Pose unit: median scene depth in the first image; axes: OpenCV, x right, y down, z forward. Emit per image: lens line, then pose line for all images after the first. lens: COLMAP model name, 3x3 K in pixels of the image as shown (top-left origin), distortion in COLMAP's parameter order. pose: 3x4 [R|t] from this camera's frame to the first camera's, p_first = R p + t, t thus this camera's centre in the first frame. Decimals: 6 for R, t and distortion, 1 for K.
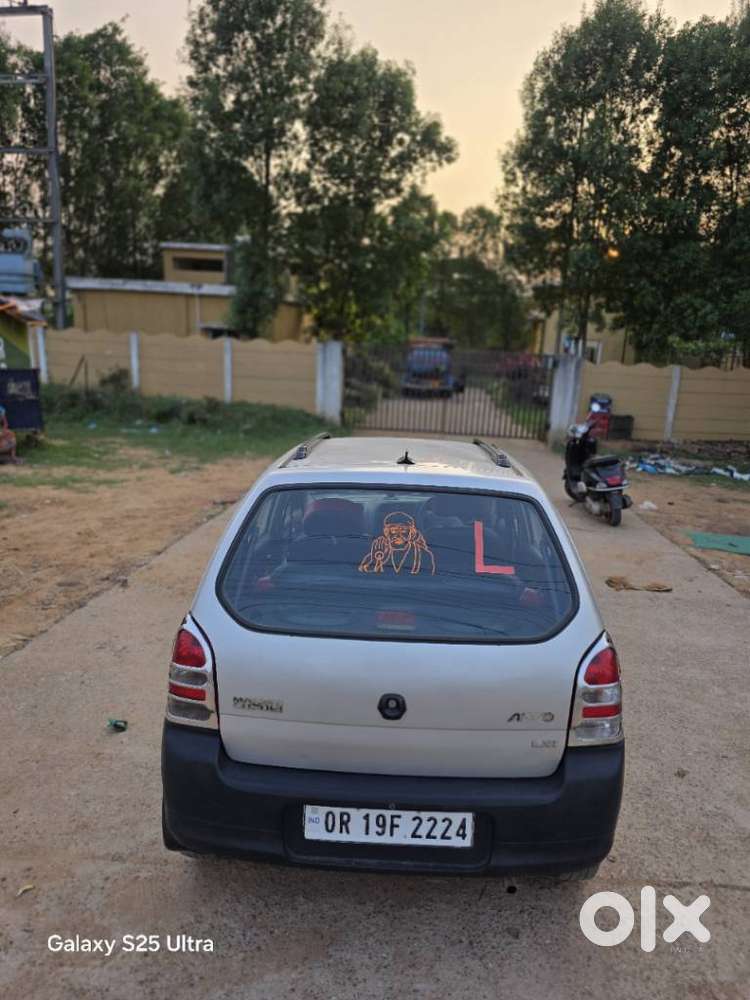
lens RADIAL K [[672.1, 0, 383.9], [0, 672.1, 502.1], [0, 0, 1]] dist [0.043414, -0.036750]
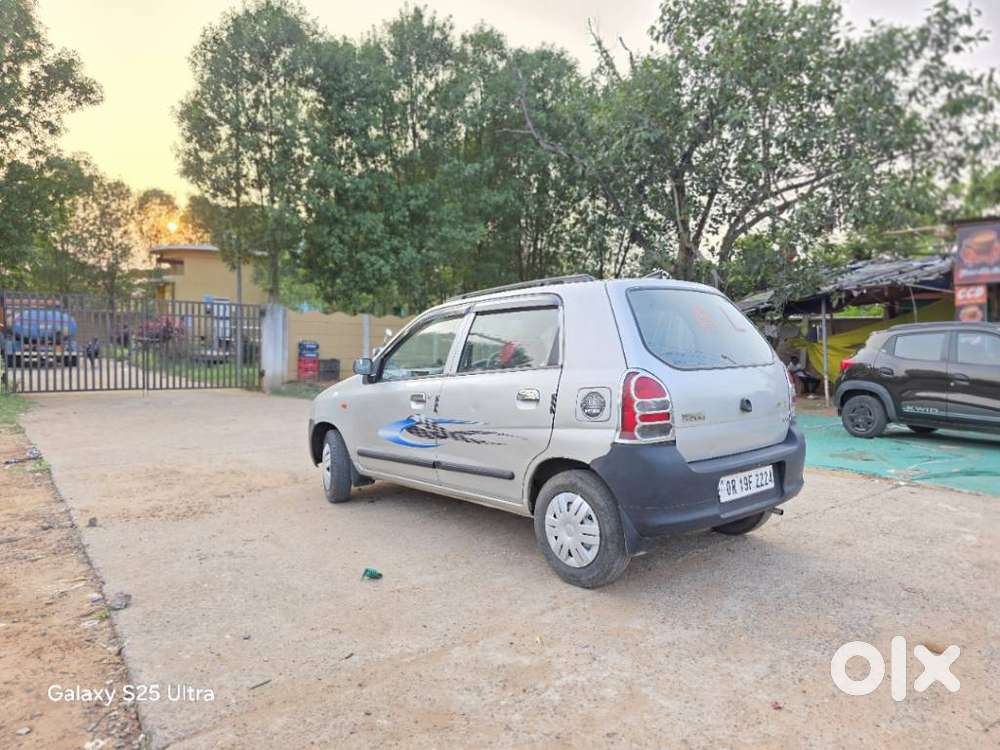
lens RADIAL K [[672.1, 0, 507.7], [0, 672.1, 378.3], [0, 0, 1]] dist [0.043414, -0.036750]
pose [[0.723307, -0.072807, 0.686677, -0.208920], [0.169178, 0.982804, -0.073998, 0.035388], [-0.669481, 0.169694, 0.723186, 0.024442]]
